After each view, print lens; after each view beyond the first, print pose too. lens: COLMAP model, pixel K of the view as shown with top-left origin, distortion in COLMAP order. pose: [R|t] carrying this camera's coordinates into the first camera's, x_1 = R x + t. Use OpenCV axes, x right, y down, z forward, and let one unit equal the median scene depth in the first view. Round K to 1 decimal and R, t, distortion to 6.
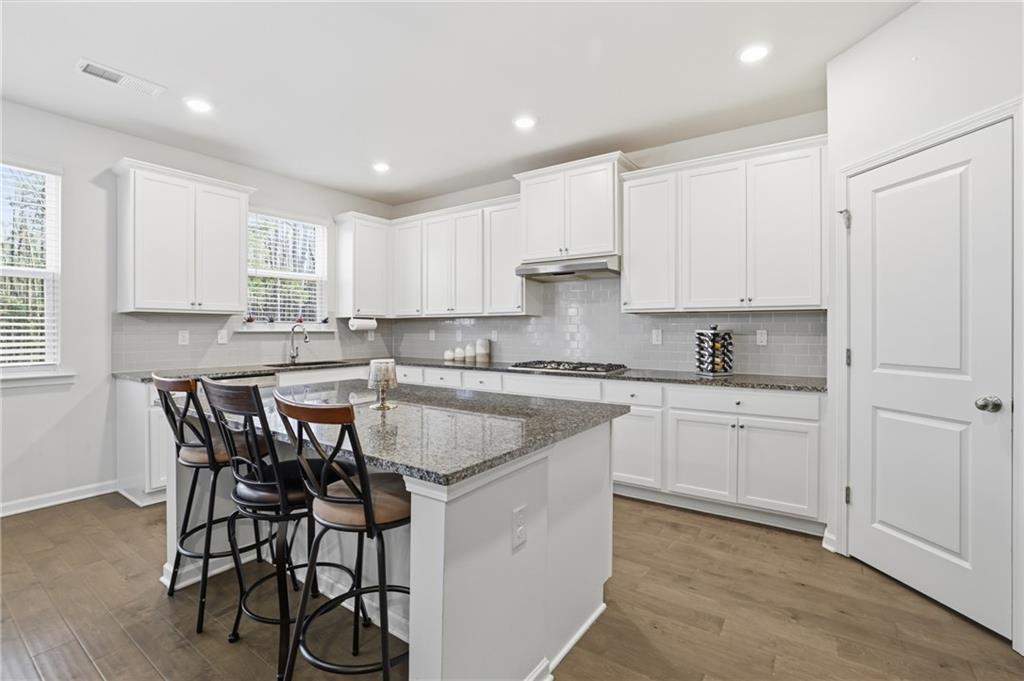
lens RADIAL K [[438.1, 0, 510.8], [0, 438.1, 334.8], [0, 0, 1]] dist [-0.012500, 0.001232]
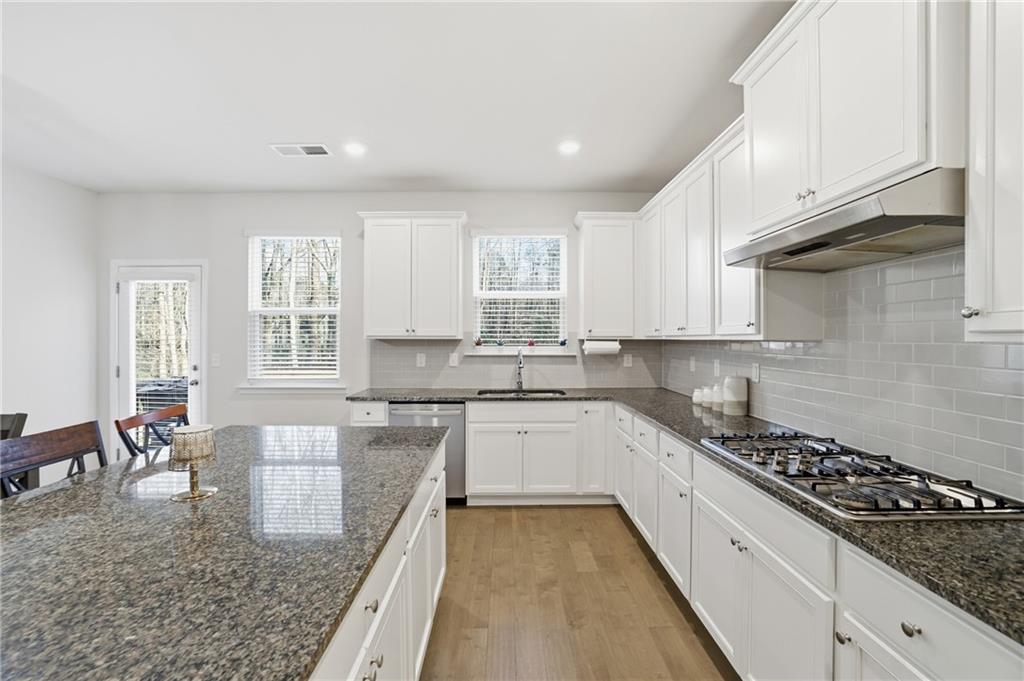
lens RADIAL K [[444.4, 0, 527.0], [0, 444.4, 335.8], [0, 0, 1]] dist [-0.015031, 0.006096]
pose [[0.604735, -0.003449, -0.796419, 0.312991], [-0.011305, 0.999853, -0.012914, -0.044369], [0.796347, 0.016813, 0.604607, 0.522869]]
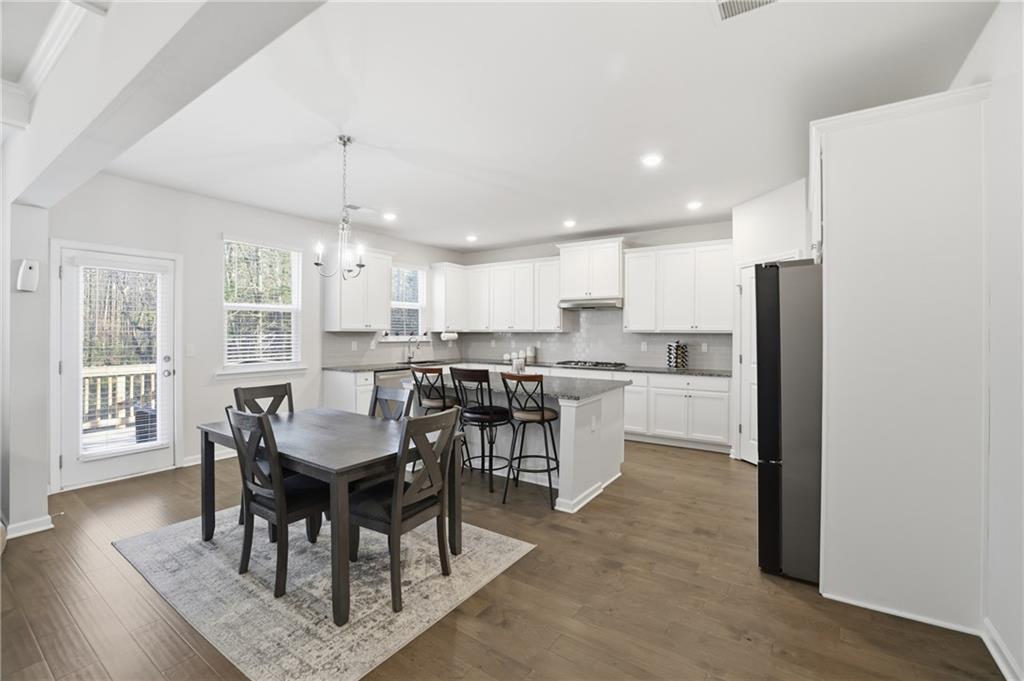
lens RADIAL K [[444.4, 0, 503.7], [0, 444.4, 333.6], [0, 0, 1]] dist [-0.015031, 0.006096]
pose [[0.999858, 0.004263, 0.016326, -0.234603], [-0.004171, 0.999975, -0.005689, -0.033396], [-0.016350, 0.005620, 0.999851, -0.696345]]
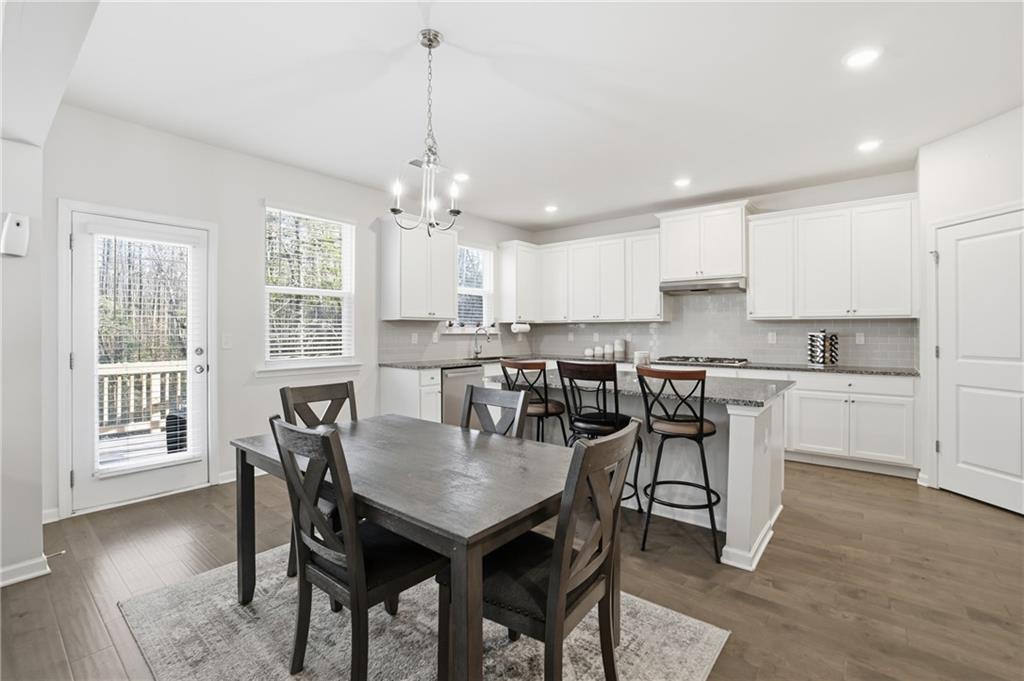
lens RADIAL K [[444.4, 0, 501.7], [0, 444.4, 334.3], [0, 0, 1]] dist [-0.015031, 0.006096]
pose [[0.998280, 0.000876, -0.058618, -0.419317], [-0.001194, 0.999985, -0.005381, 0.002042], [0.058612, 0.005442, 0.998266, -0.395234]]
